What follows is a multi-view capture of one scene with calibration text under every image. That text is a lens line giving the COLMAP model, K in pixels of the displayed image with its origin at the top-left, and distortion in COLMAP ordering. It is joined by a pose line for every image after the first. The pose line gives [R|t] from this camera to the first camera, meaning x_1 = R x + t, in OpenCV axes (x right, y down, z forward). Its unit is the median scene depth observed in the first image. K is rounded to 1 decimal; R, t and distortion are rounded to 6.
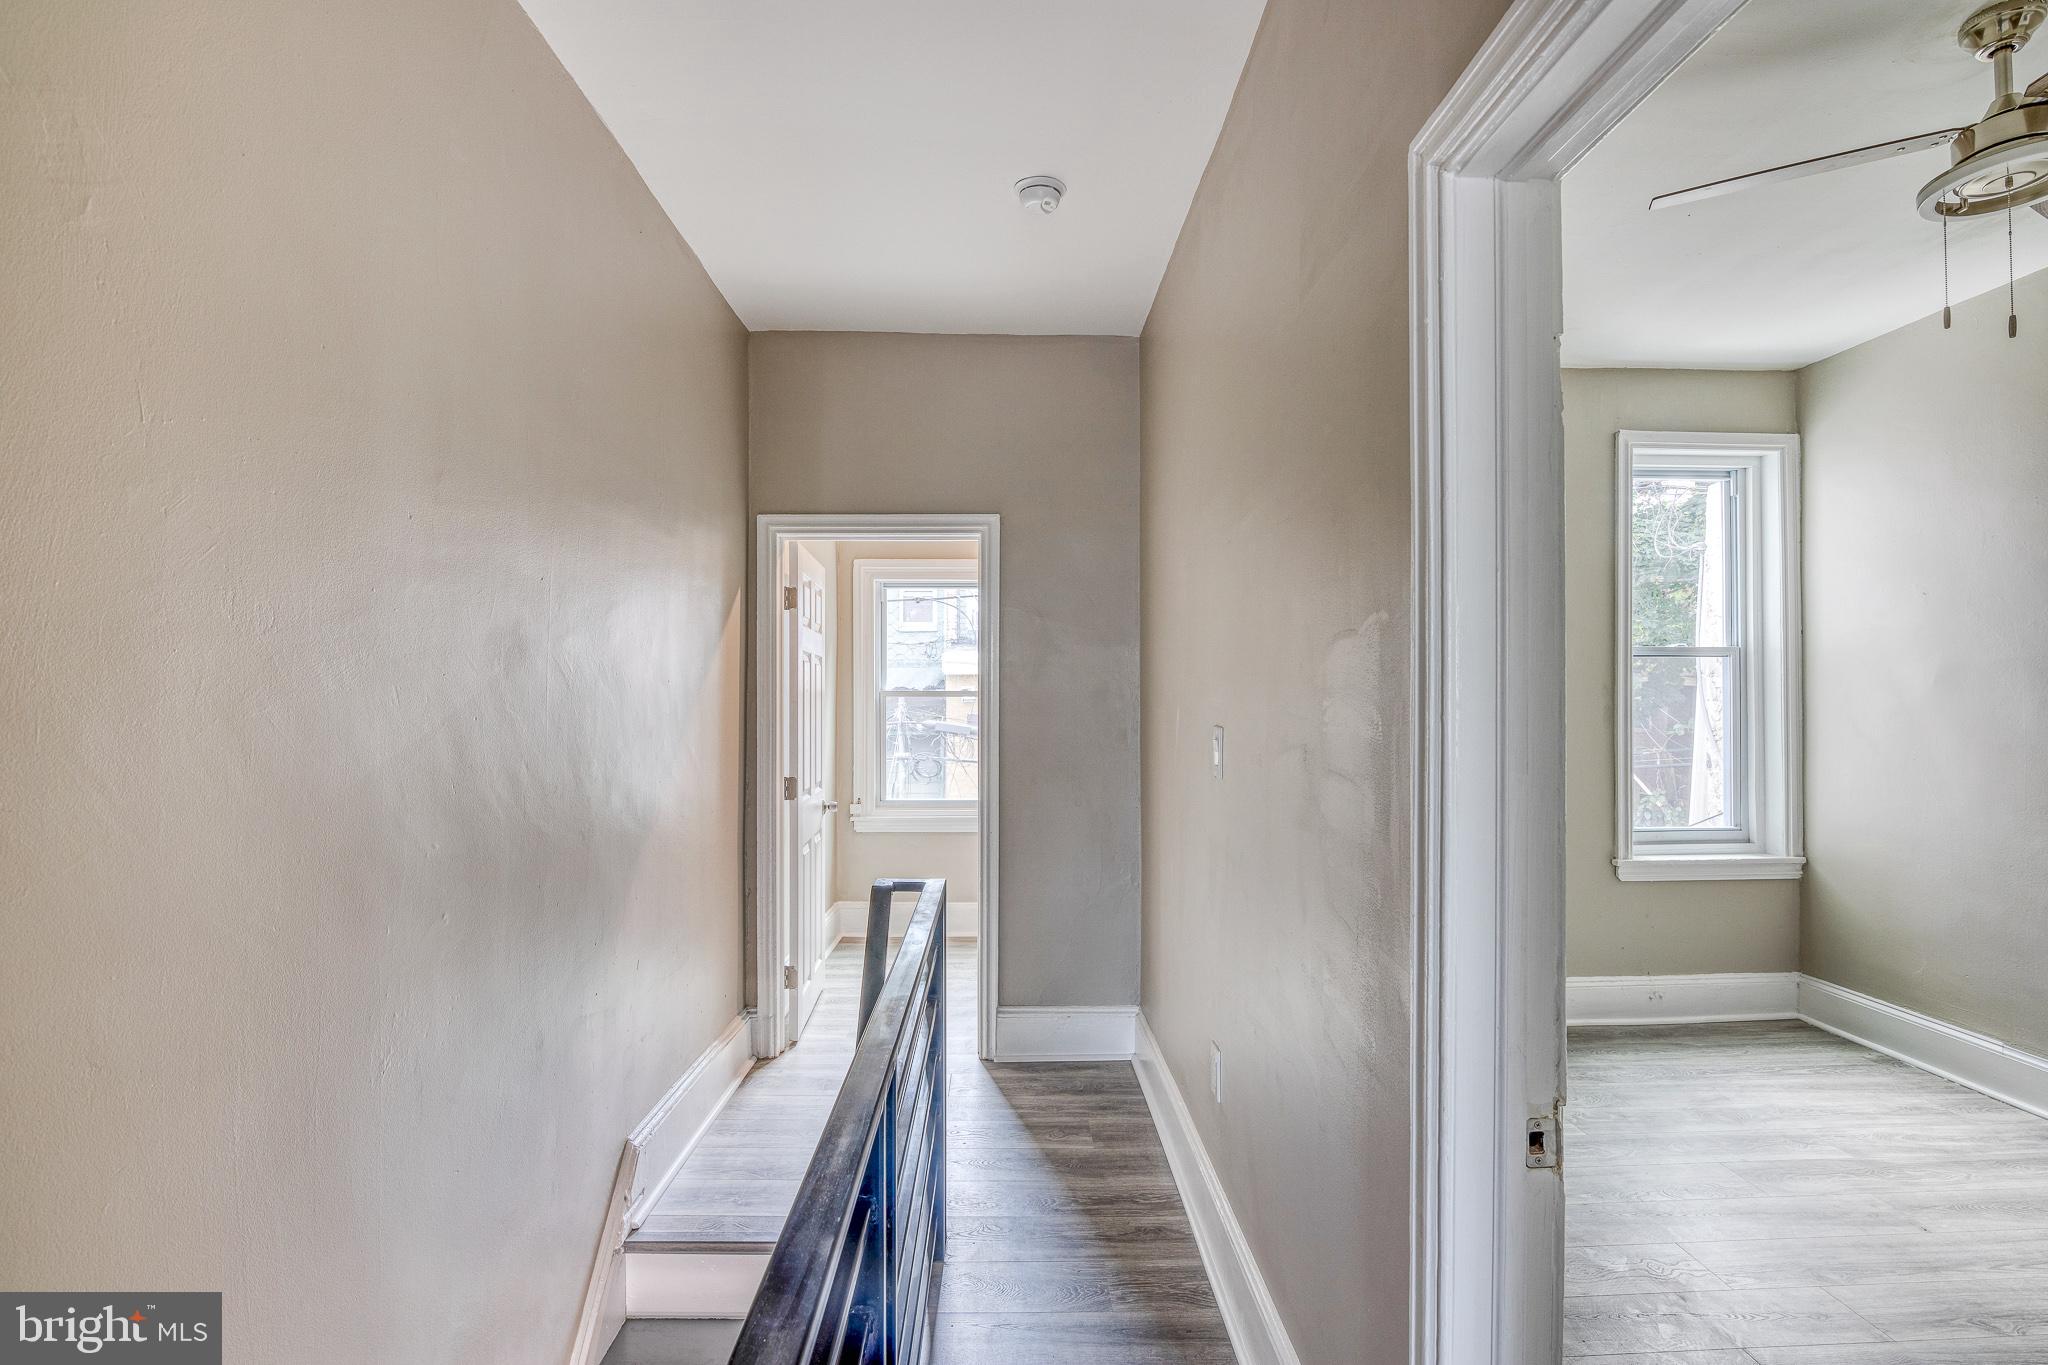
lens RADIAL K [[967.8, 0, 990.0], [0, 967.8, 686.1], [0, 0, 1]] dist [-0.030711, 0.003070]
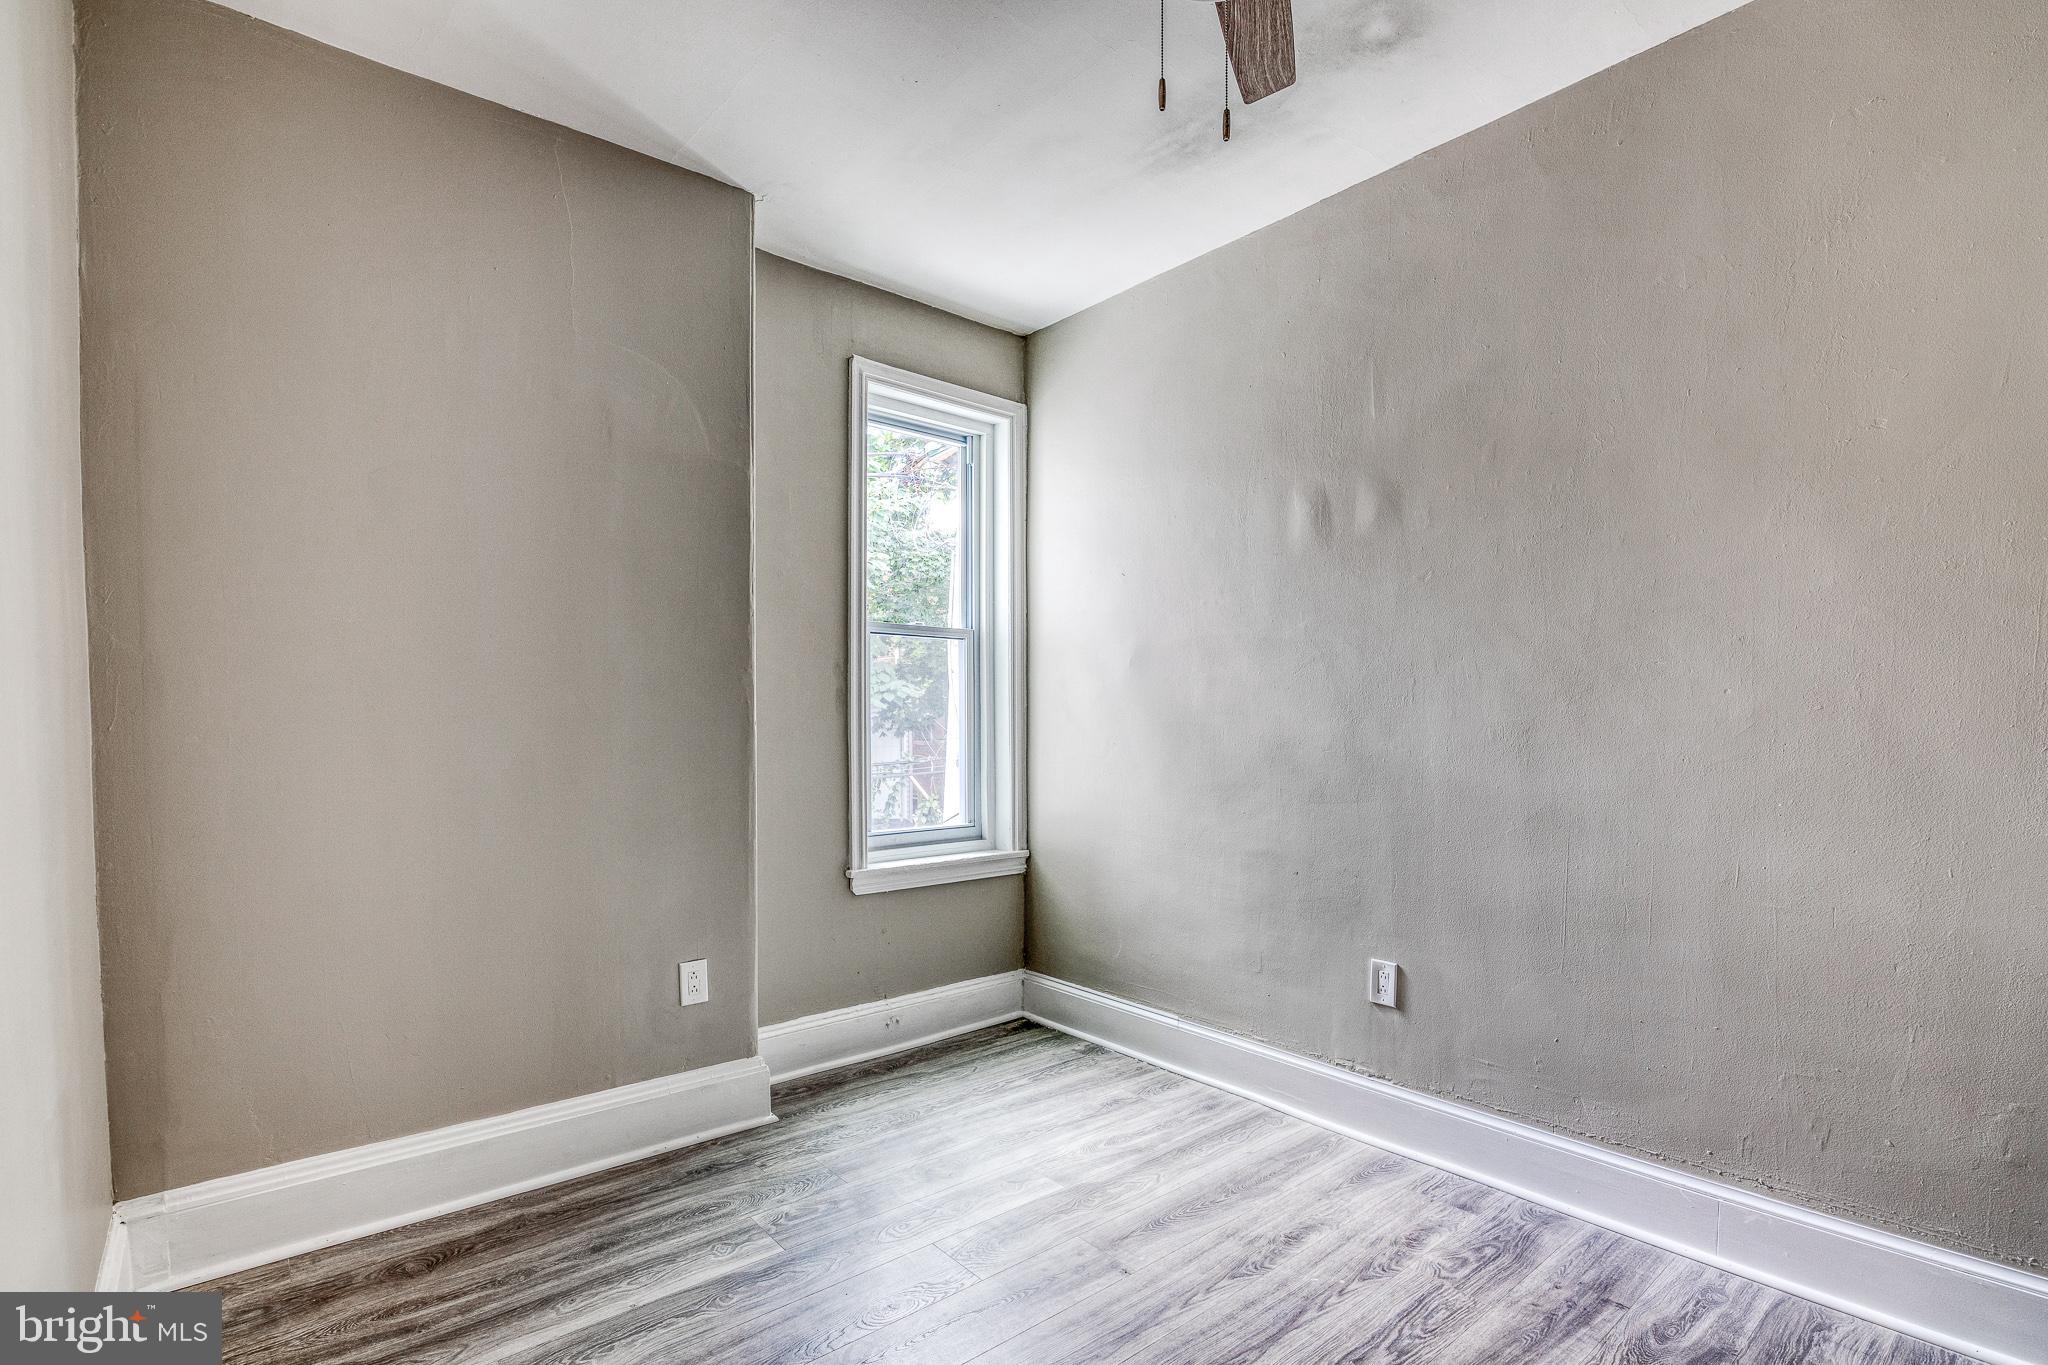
lens RADIAL K [[926.3, 0, 1018.5], [0, 926.3, 725.8], [0, 0, 1]] dist [-0.045061, 0.000348]
pose [[0.779016, 0.000381, 0.627004, 0.276761], [-0.008391, 0.999917, 0.009818, 0.047029], [-0.626948, -0.012910, 0.778954, 0.288055]]
